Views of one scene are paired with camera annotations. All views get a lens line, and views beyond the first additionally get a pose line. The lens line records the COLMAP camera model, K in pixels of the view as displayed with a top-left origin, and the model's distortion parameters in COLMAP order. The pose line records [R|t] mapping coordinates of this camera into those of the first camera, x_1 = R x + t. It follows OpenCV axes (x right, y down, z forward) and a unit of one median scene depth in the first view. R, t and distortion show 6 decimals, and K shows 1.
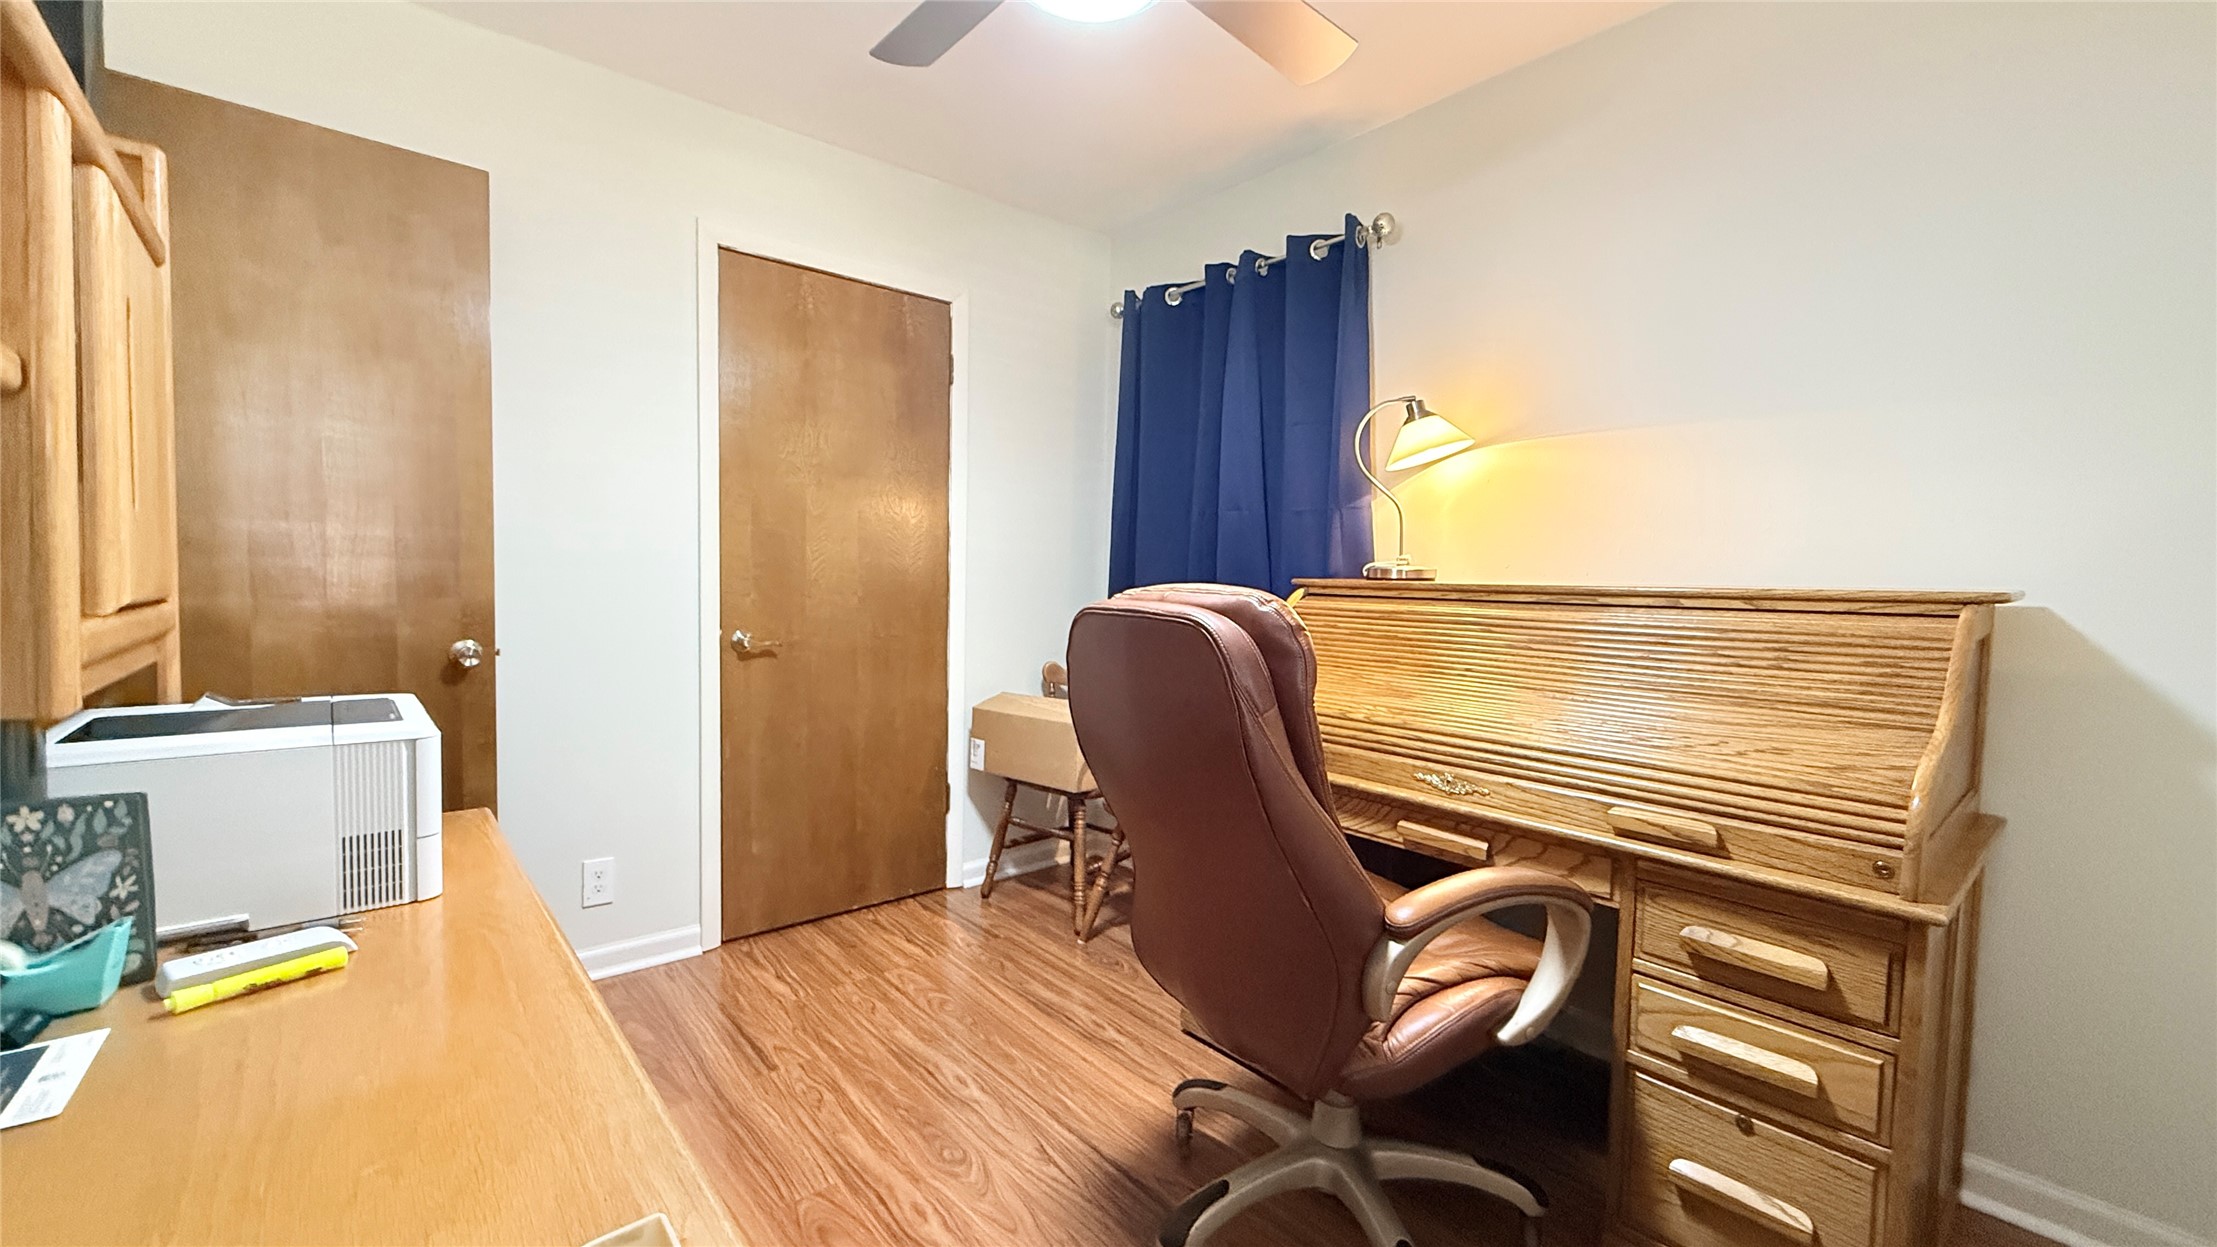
lens RADIAL K [[875.4, 0, 1108.5], [0, 875.4, 623.5], [0, 0, 1]] dist [0.001145, -0.007069]
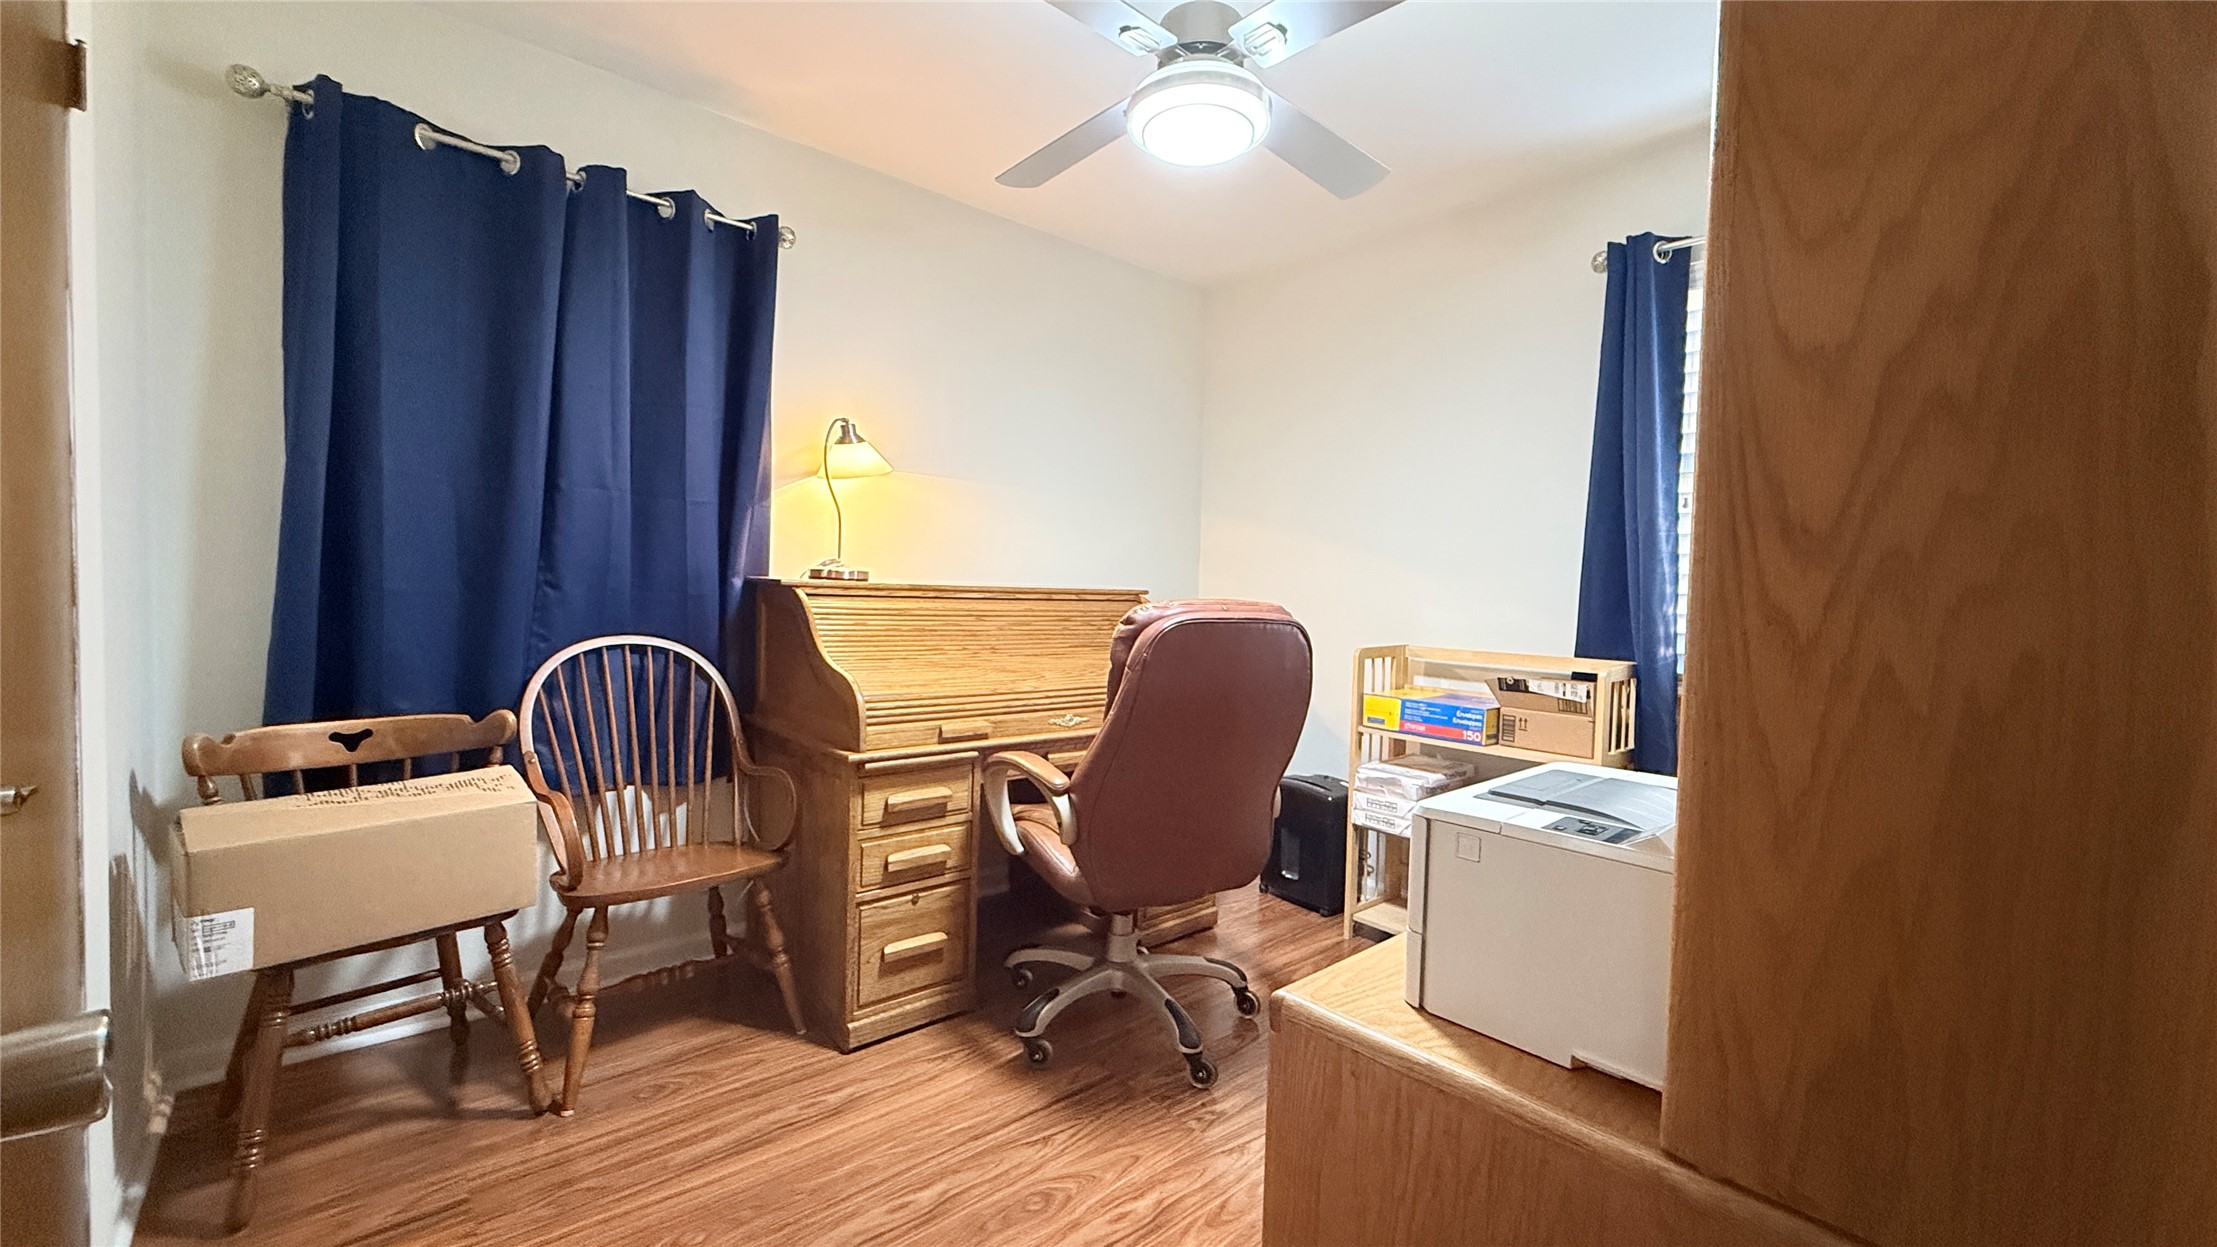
lens RADIAL K [[851.2, 0, 1108.5], [0, 851.2, 623.5], [0, 0, 1]] dist [-0.002340, -0.000158]
pose [[-0.002566, -0.062365, 0.998050, -0.783110], [0.022828, 0.997790, 0.062408, -0.055349], [-0.999736, 0.022944, -0.001137, 0.672540]]
